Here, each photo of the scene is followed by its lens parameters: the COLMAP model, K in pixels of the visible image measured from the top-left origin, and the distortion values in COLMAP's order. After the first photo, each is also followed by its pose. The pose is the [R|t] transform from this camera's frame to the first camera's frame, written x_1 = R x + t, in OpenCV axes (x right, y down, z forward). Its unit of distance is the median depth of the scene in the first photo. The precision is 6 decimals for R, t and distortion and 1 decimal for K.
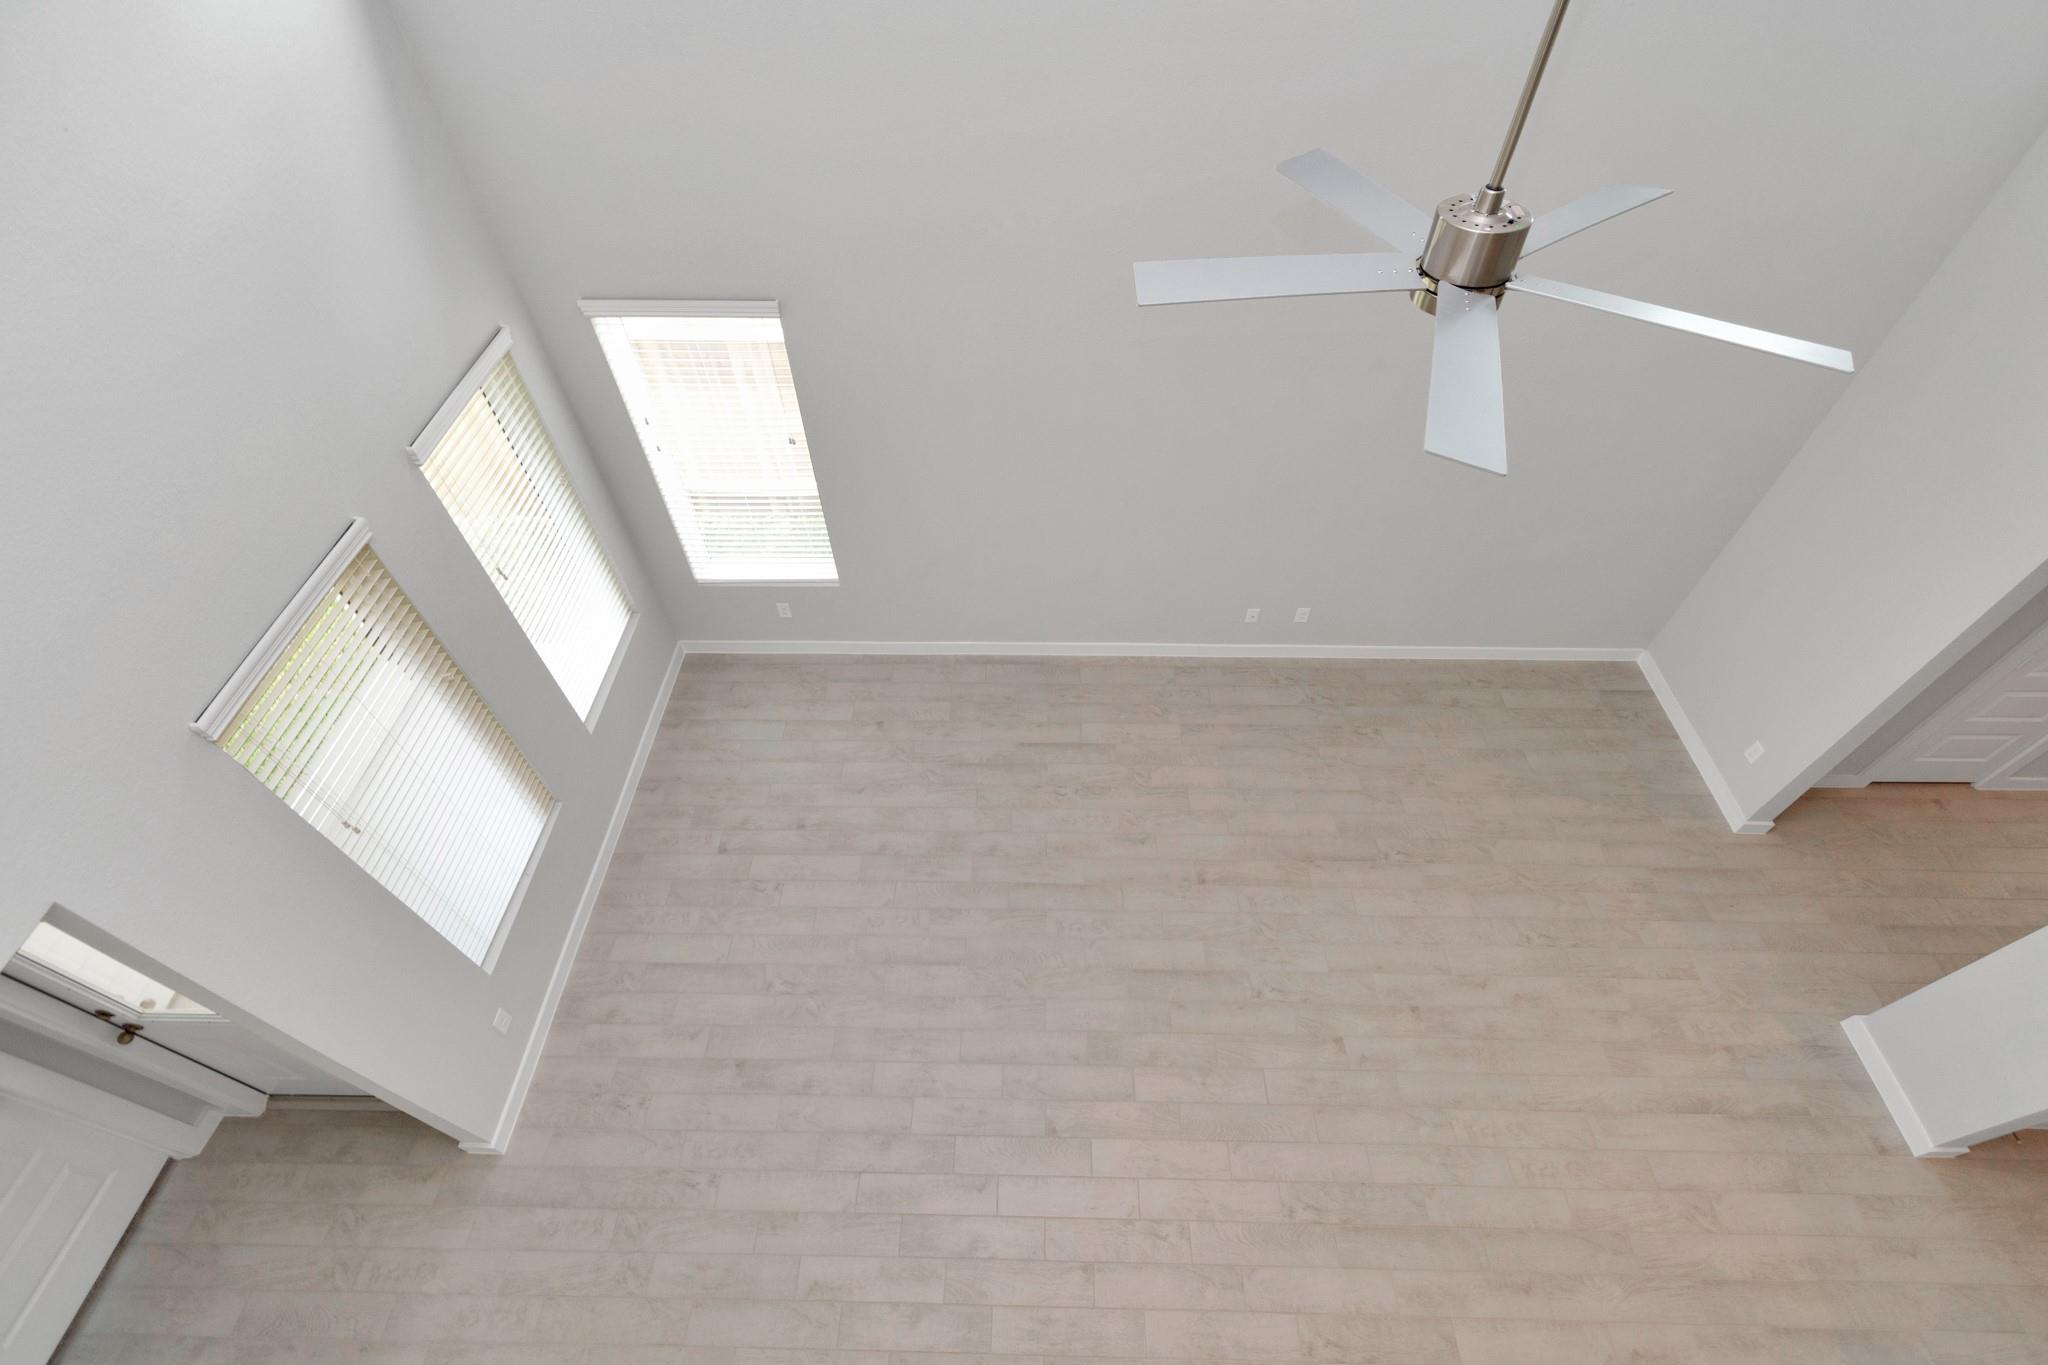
lens RADIAL K [[908.4, 0, 1029.8], [0, 908.4, 681.3], [0, 0, 1]] dist [0.008174, -0.002490]
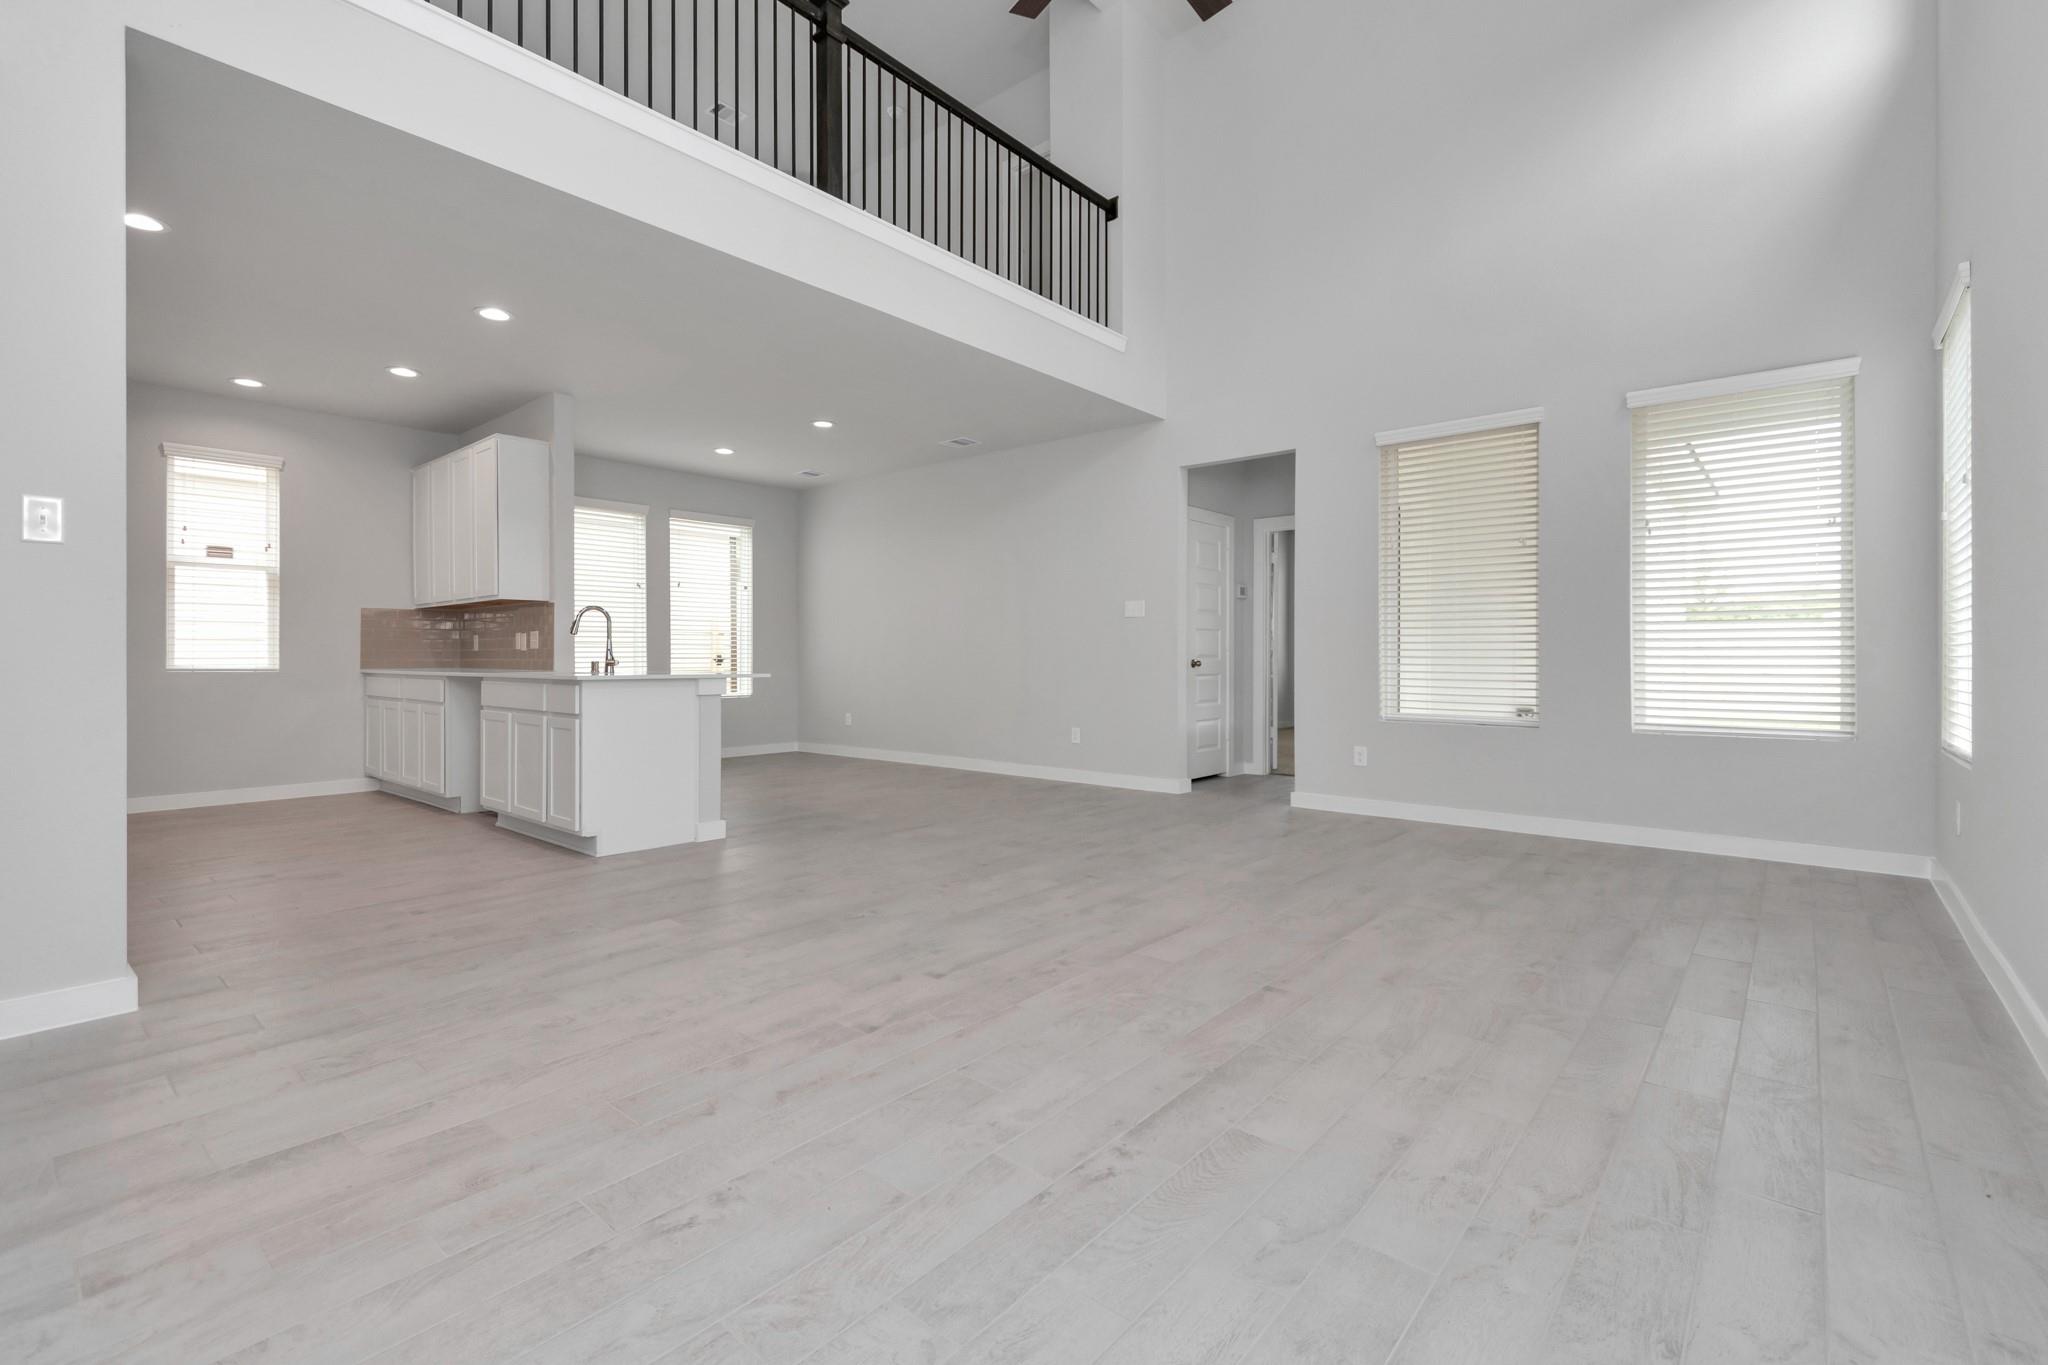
lens RADIAL K [[908.4, 0, 1028.7], [0, 908.4, 660.7], [0, 0, 1]] dist [0.008174, -0.002490]
pose [[-0.627713, 0.017399, -0.778250, 0.710609], [-0.584458, 0.649829, 0.485934, -0.093831], [0.514185, 0.759881, -0.397737, 0.994268]]
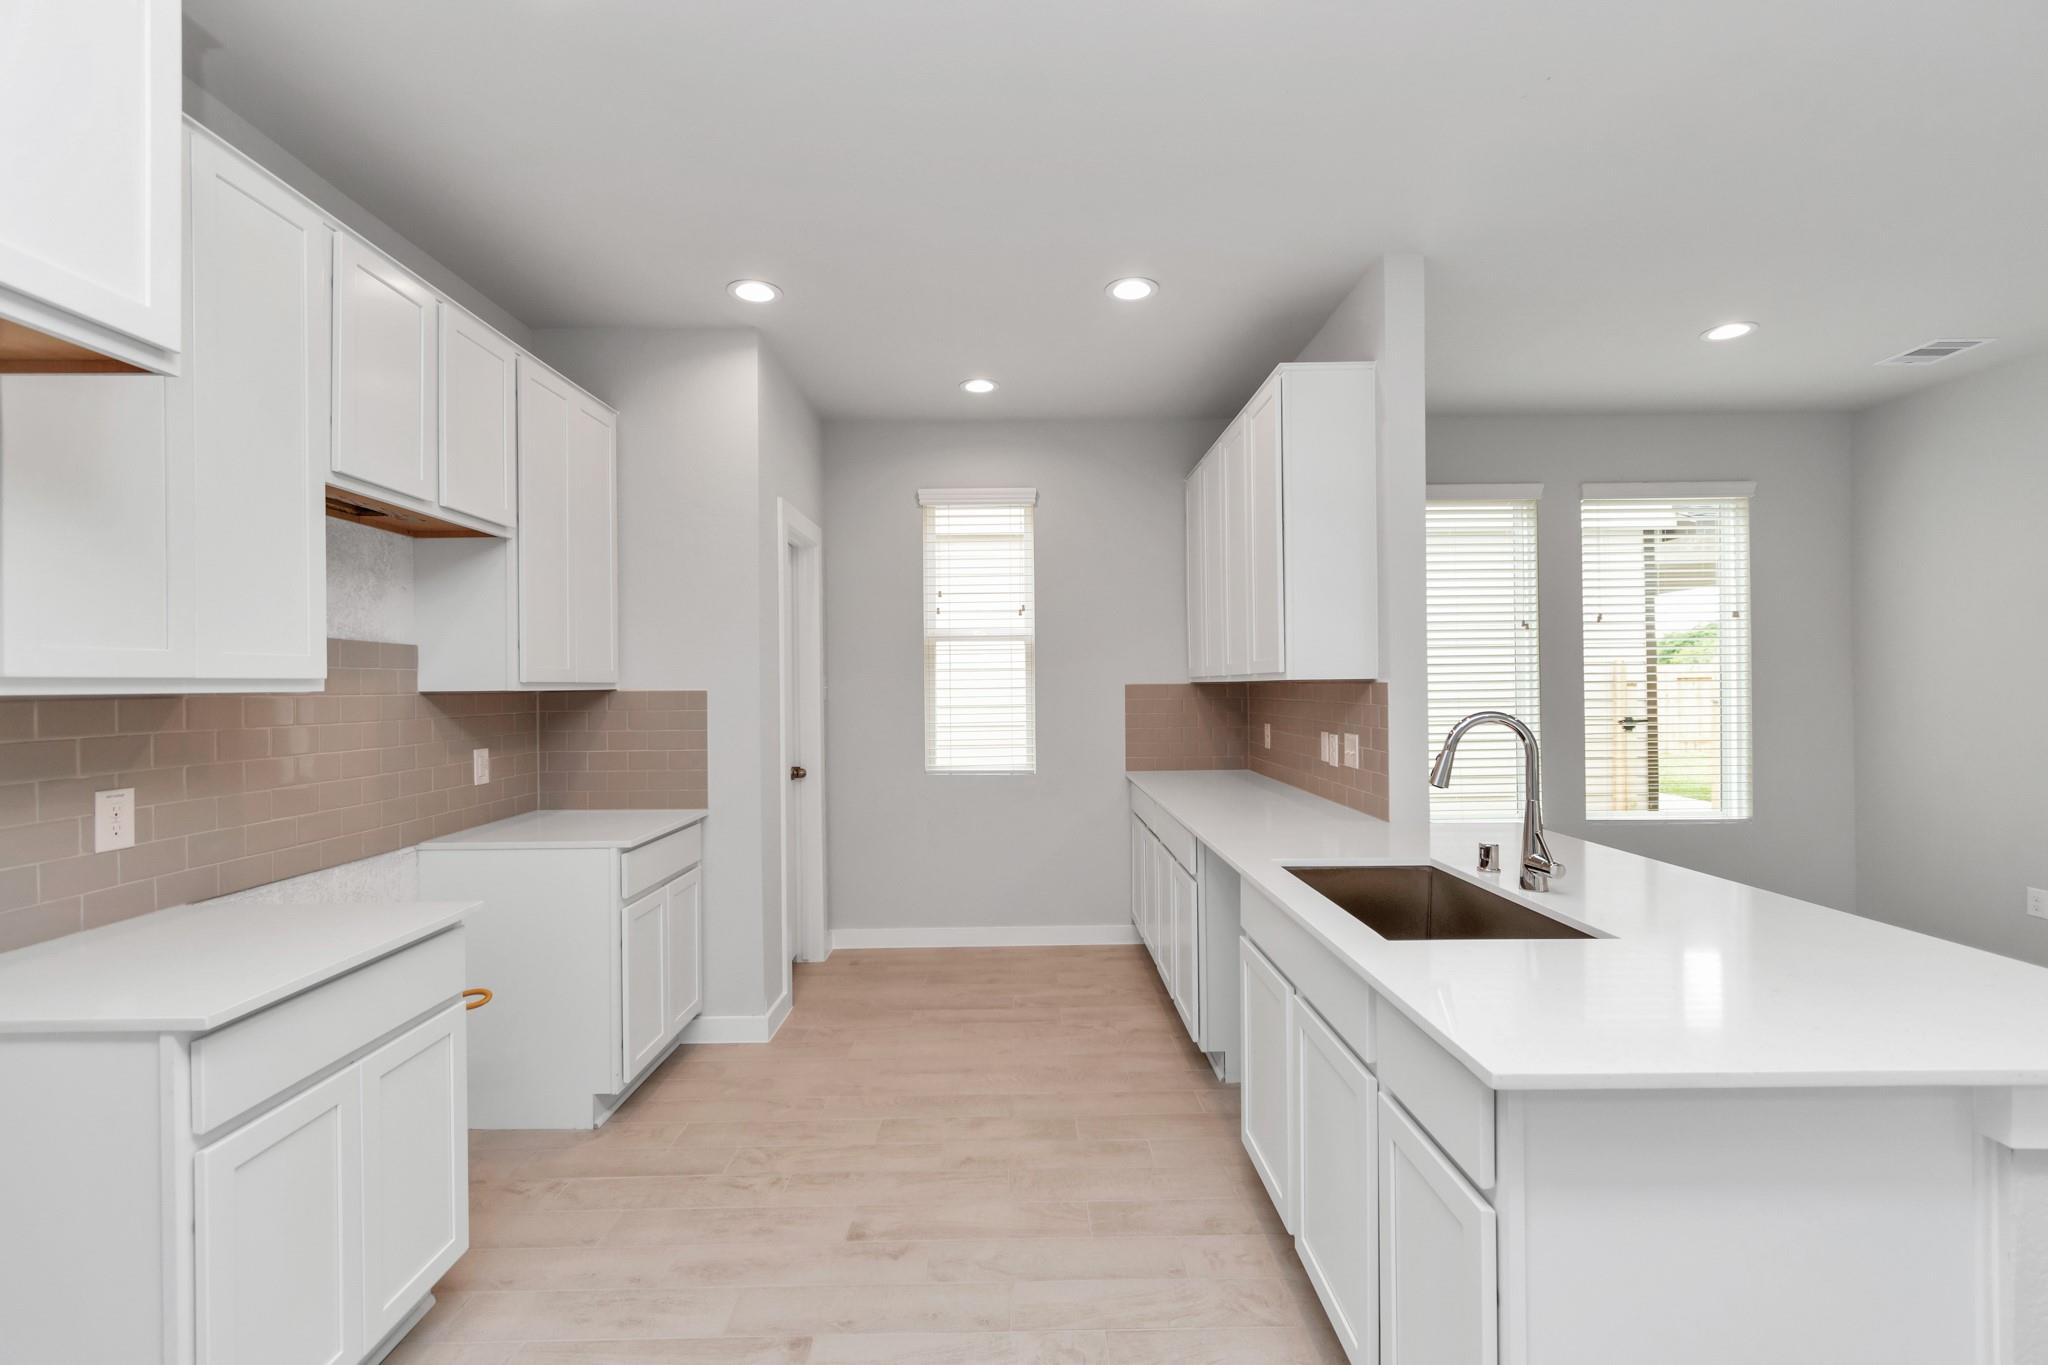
lens RADIAL K [[908.4, 0, 1023.4], [0, 908.4, 681.2], [0, 0, 1]] dist [0.008174, -0.002490]
pose [[-0.999011, 0.024694, -0.036964, 0.415852], [-0.011831, 0.653829, 0.756550, 0.376203], [0.042850, 0.756239, -0.652890, 0.494643]]
